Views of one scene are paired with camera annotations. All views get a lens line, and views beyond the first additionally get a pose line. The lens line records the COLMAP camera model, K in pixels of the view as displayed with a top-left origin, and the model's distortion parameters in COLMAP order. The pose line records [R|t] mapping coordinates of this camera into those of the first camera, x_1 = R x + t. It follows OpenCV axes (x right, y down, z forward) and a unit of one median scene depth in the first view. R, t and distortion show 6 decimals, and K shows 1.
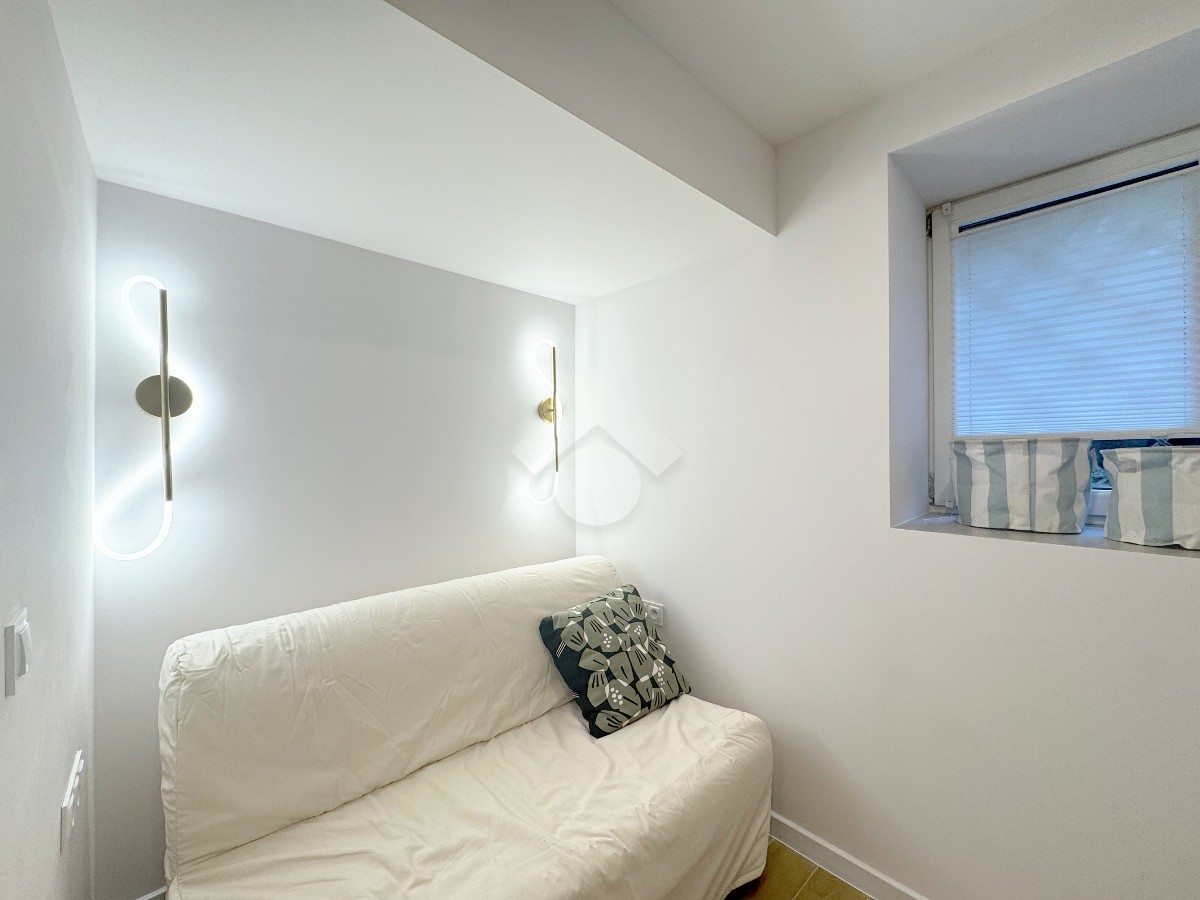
lens RADIAL K [[480.5, 0, 600.6], [0, 480.5, 453.3], [0, 0, 1]] dist [0.004781, 0.000340]
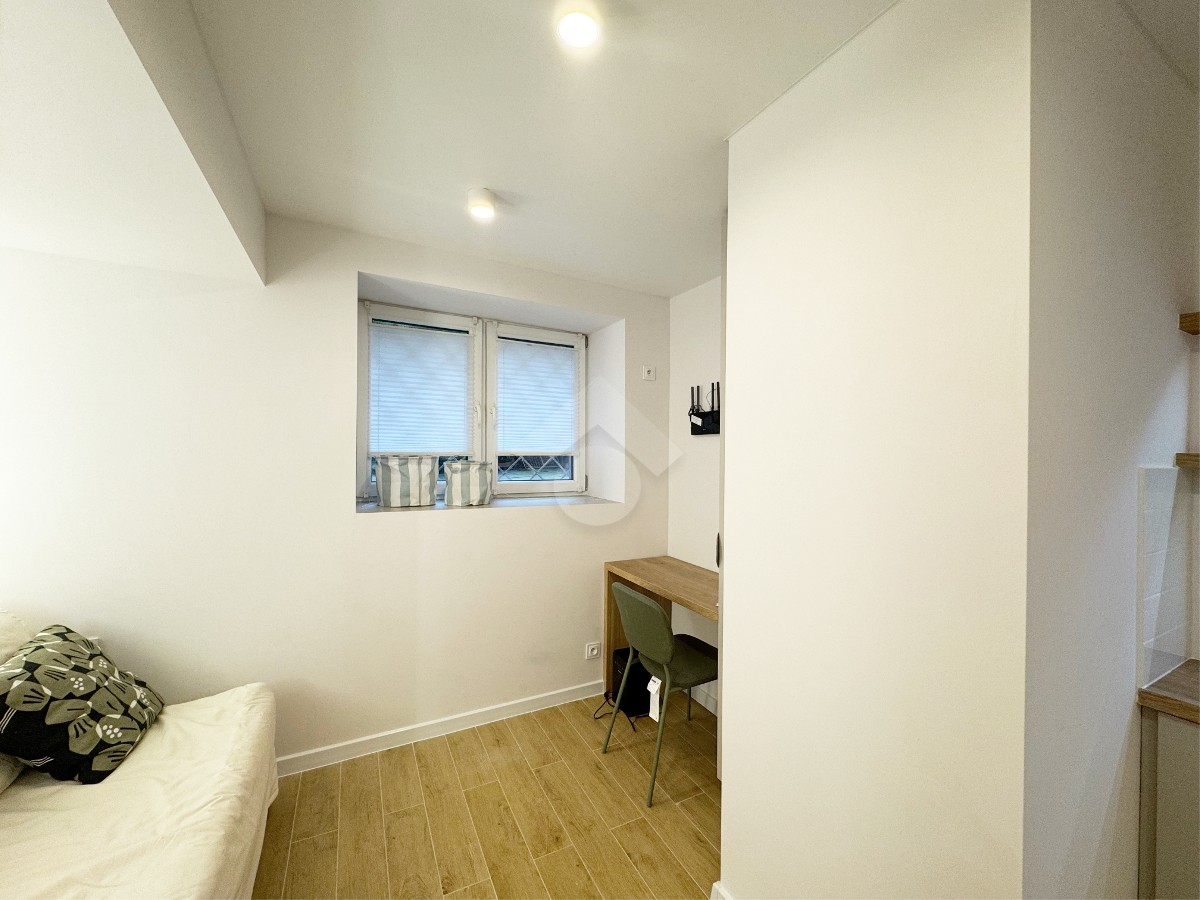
lens RADIAL K [[480.5, 0, 603.5], [0, 480.5, 452.4], [0, 0, 1]] dist [0.004781, 0.000340]
pose [[0.252725, 0.008786, 0.967498, -0.647196], [-0.016767, 0.999848, -0.004700, -0.043267], [-0.967393, -0.015034, 0.252834, -0.143479]]
